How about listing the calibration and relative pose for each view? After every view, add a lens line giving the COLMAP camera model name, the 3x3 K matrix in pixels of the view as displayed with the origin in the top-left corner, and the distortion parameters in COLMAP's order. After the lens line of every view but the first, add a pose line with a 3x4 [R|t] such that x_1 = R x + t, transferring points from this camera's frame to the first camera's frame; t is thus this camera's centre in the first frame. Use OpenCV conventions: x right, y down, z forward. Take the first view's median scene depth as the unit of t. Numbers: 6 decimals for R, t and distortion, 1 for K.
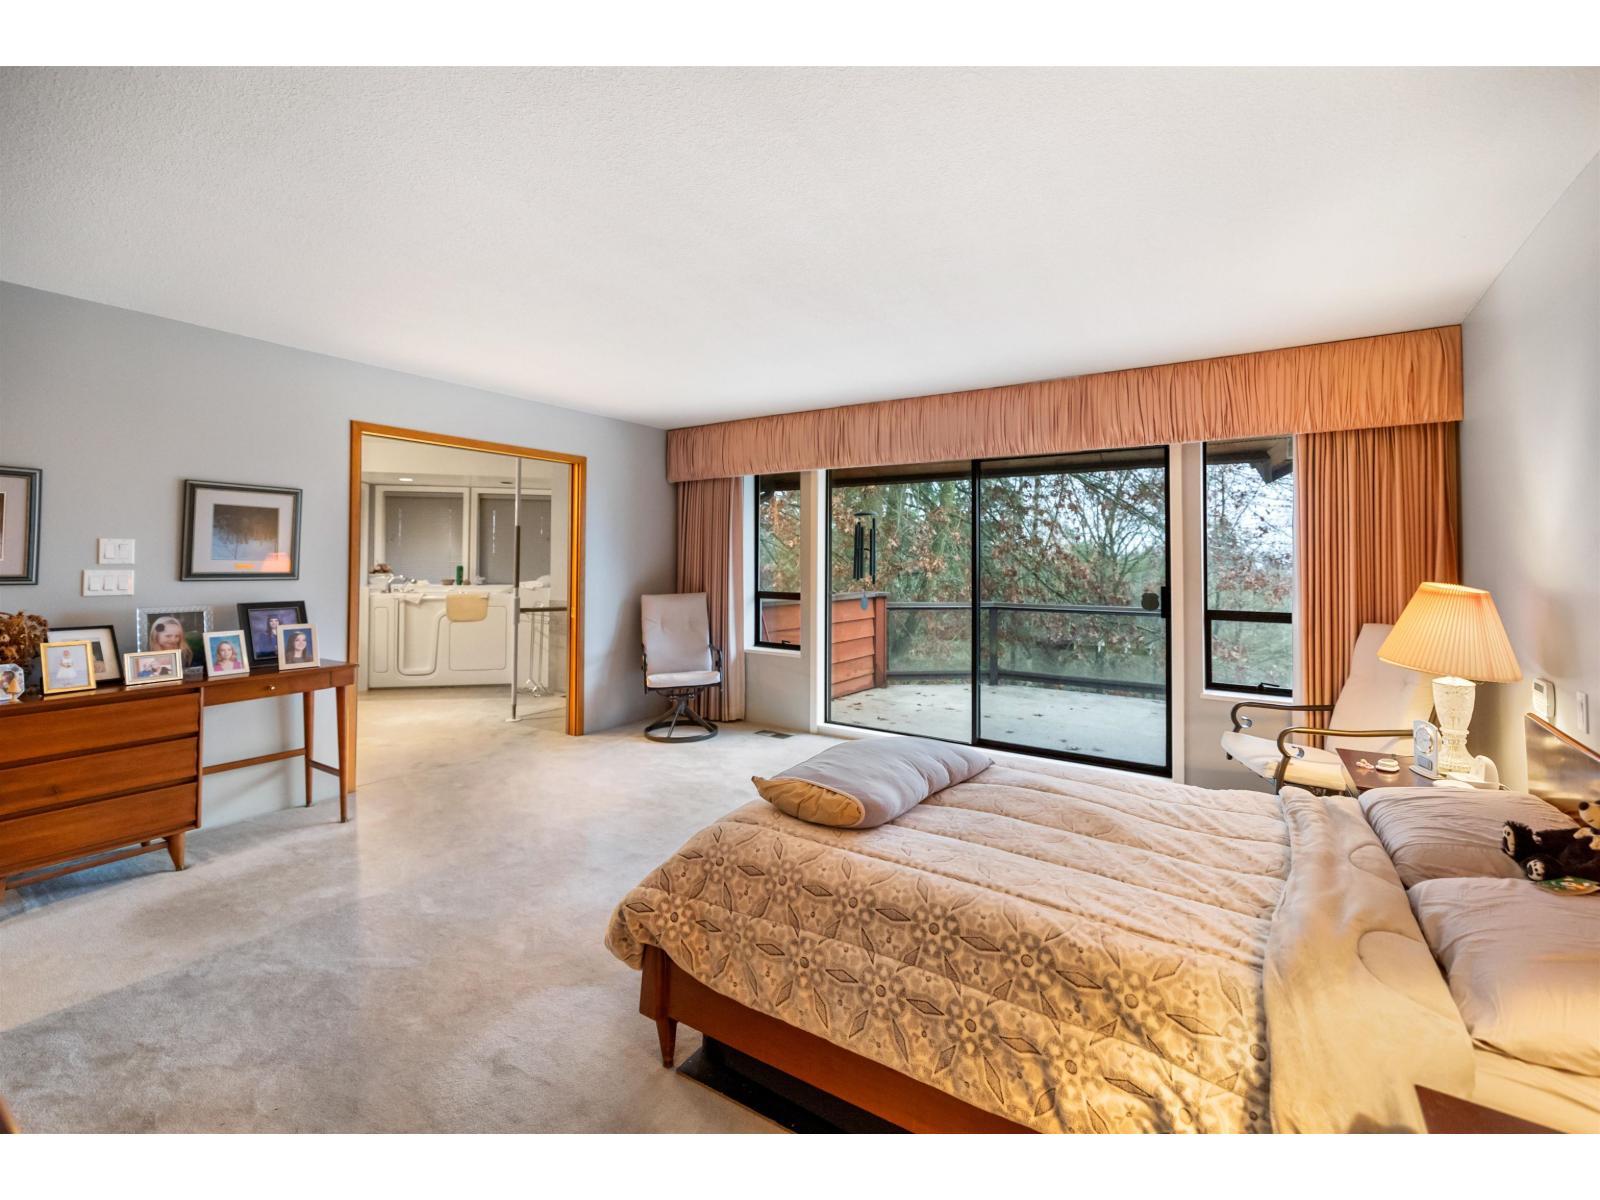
lens RADIAL K [[697.5, 0, 799.7], [0, 697.5, 569.6], [0, 0, 1]] dist [-0.000017, -0.000664]
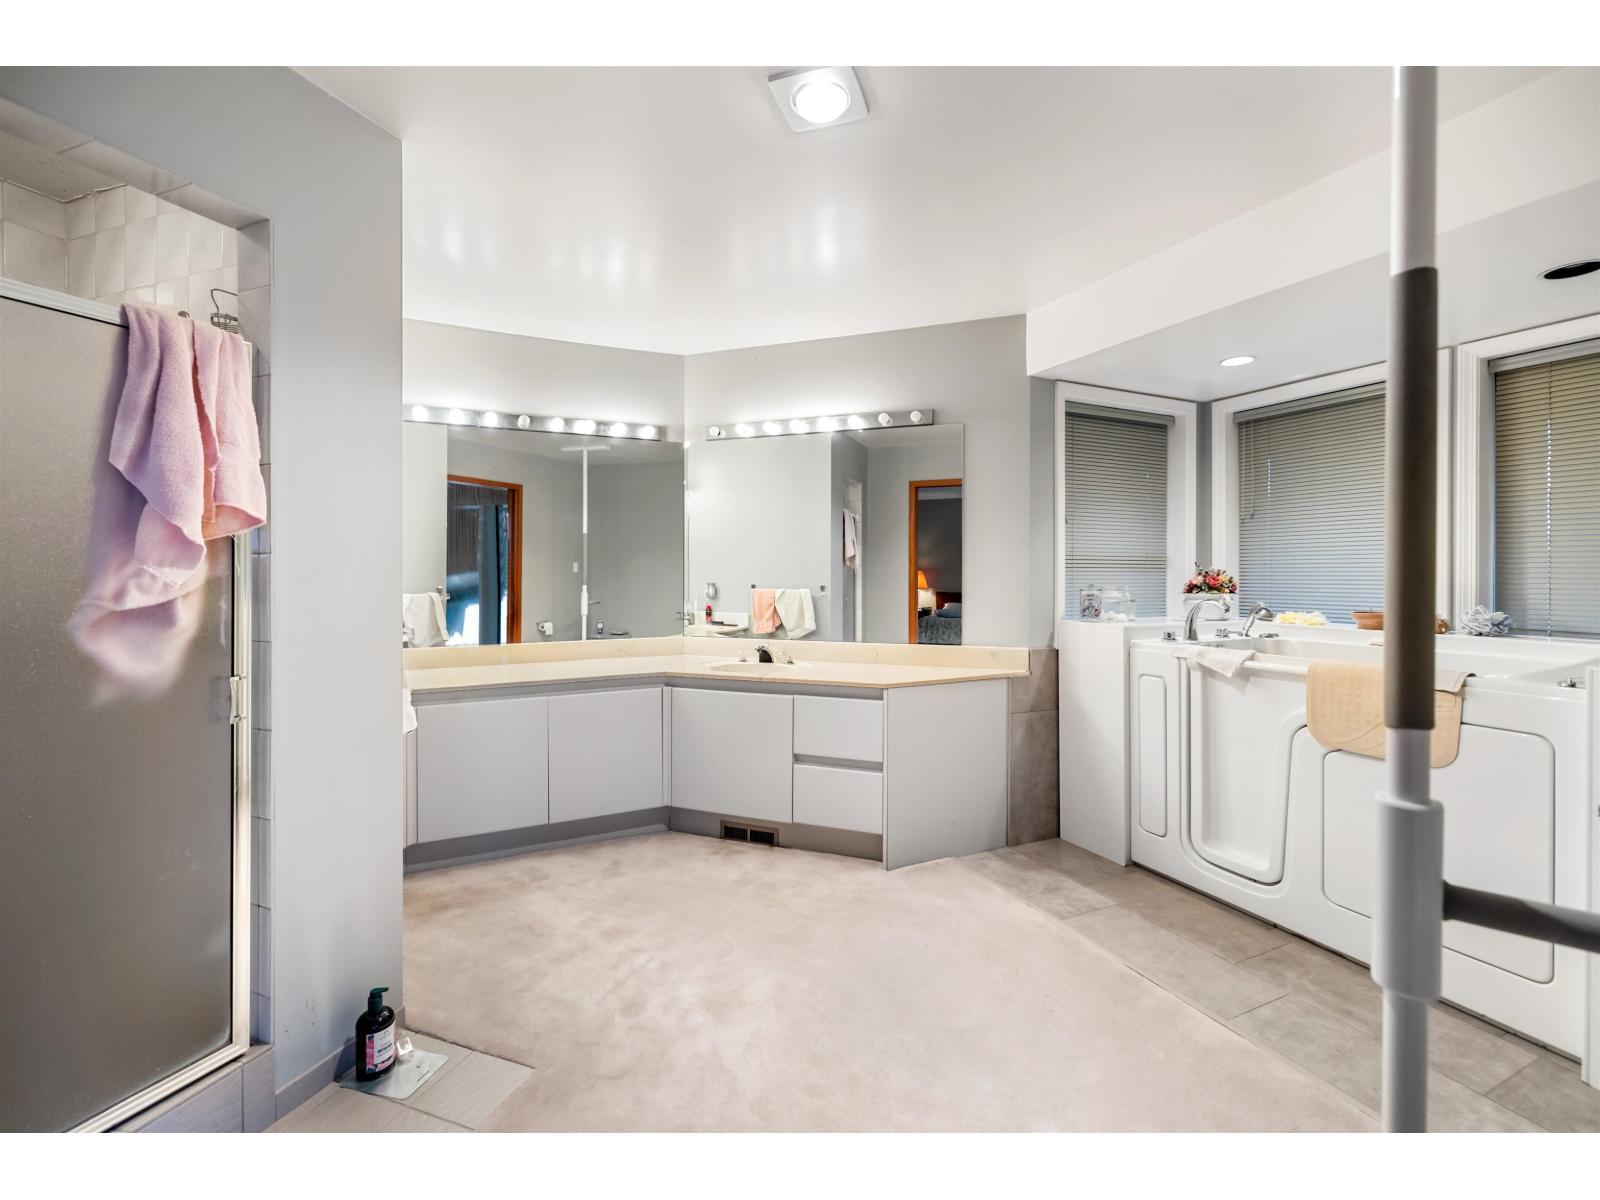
lens RADIAL K [[697.5, 0, 799.7], [0, 697.5, 569.6], [0, 0, 1]] dist [-0.000017, -0.000664]
pose [[0.237986, -0.009649, -0.971221, -0.246594], [-0.014785, 0.999799, -0.013556, 0.000713], [0.971156, 0.017586, 0.237796, 0.691308]]
